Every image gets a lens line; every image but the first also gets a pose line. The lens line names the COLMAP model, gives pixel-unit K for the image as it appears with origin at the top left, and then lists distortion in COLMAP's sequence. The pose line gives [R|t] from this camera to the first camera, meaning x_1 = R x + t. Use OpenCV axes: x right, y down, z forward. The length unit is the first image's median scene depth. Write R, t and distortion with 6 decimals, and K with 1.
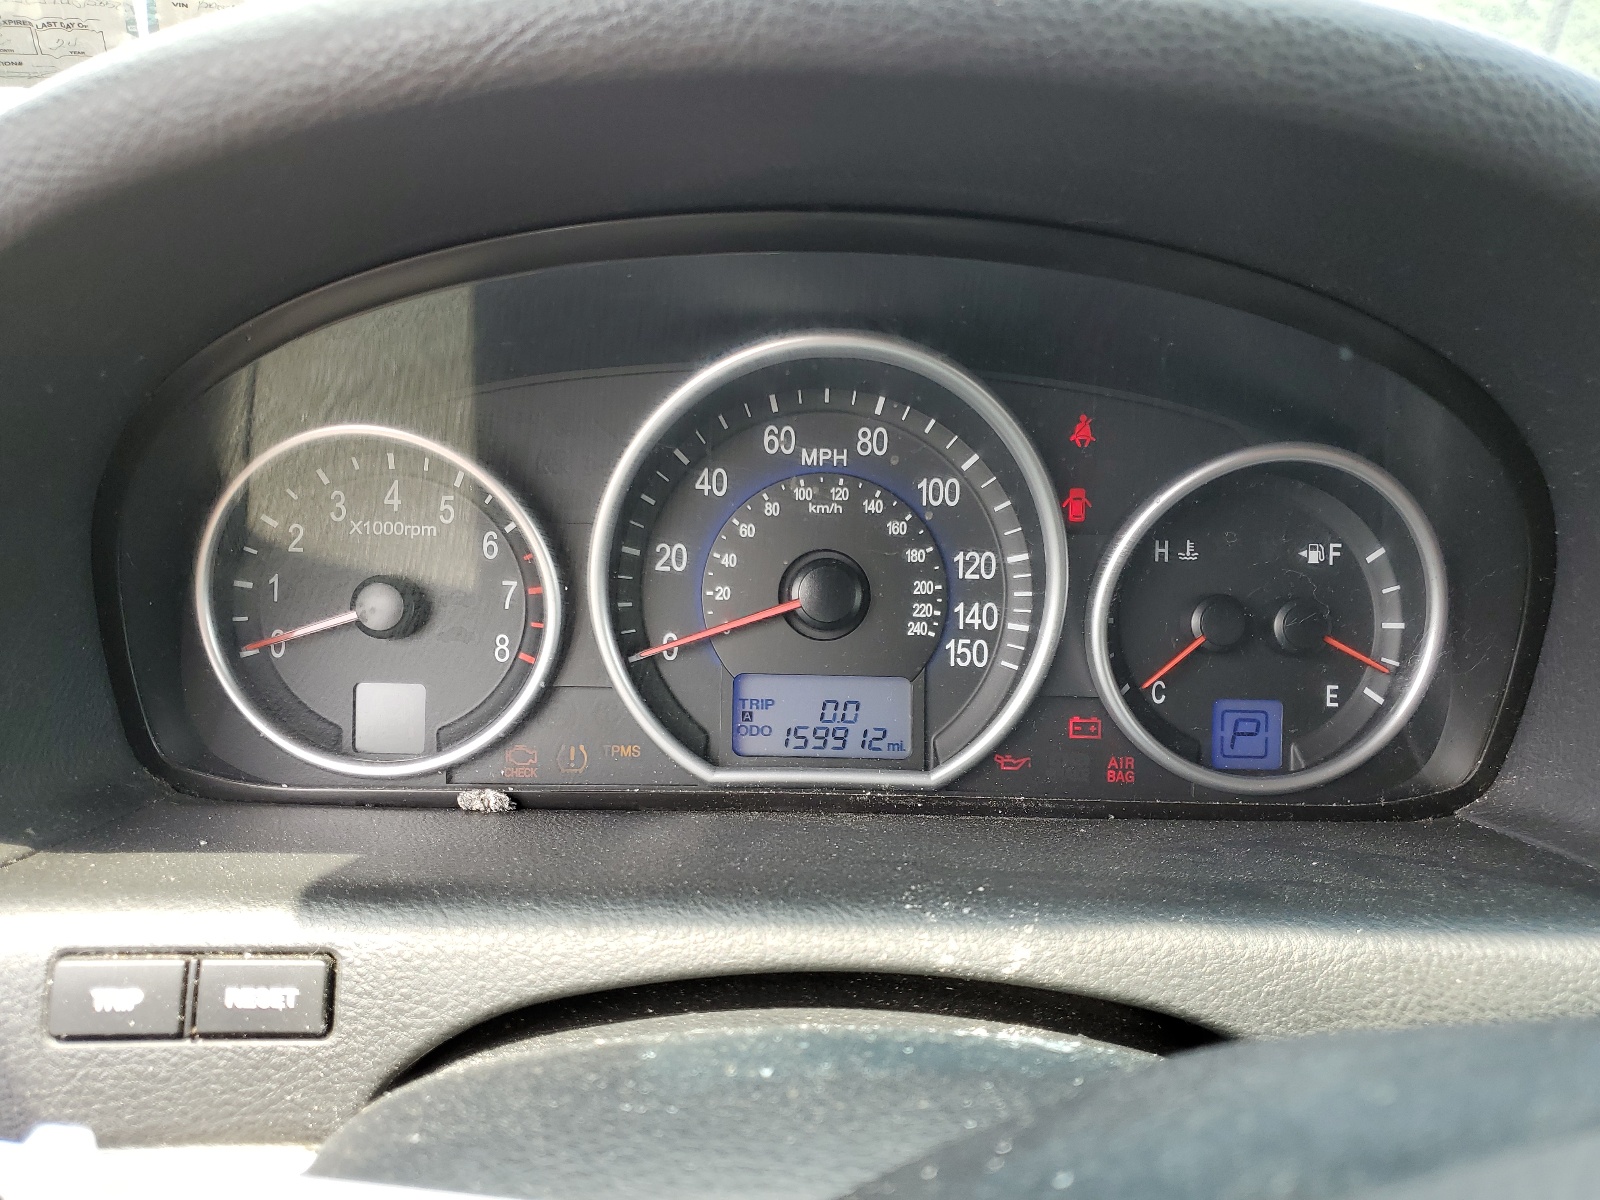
lens RADIAL K [[1205.2, 0, 800.0], [0, 1205.2, 600.0], [0, 0, 1]] dist [-0.001384, -0.000286]
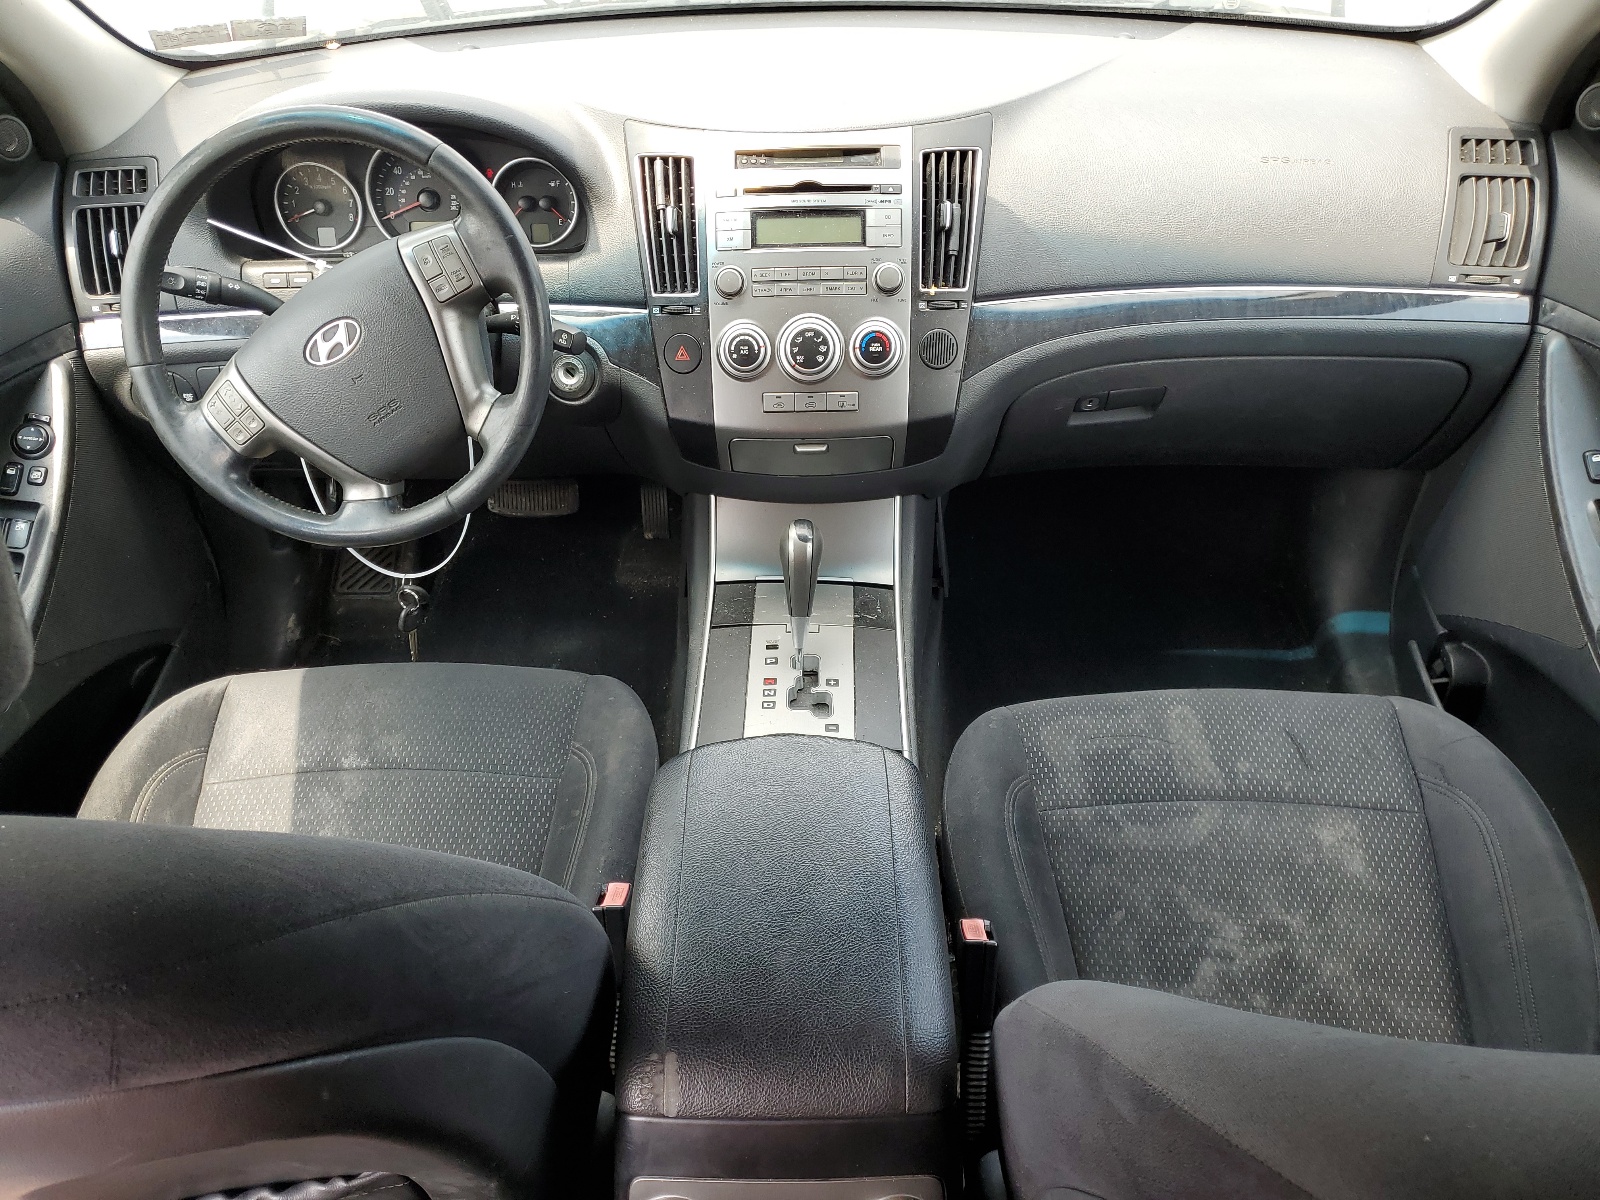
lens RADIAL K [[1238.9, 0, 800.0], [0, 1238.9, 600.0], [0, 0, 1]] dist [0.000844, 0.000811]
pose [[0.997676, -0.018011, -0.065714, 1.485296], [0.037126, 0.952391, 0.302611, 0.061155], [0.057136, -0.304347, 0.950846, -3.208140]]
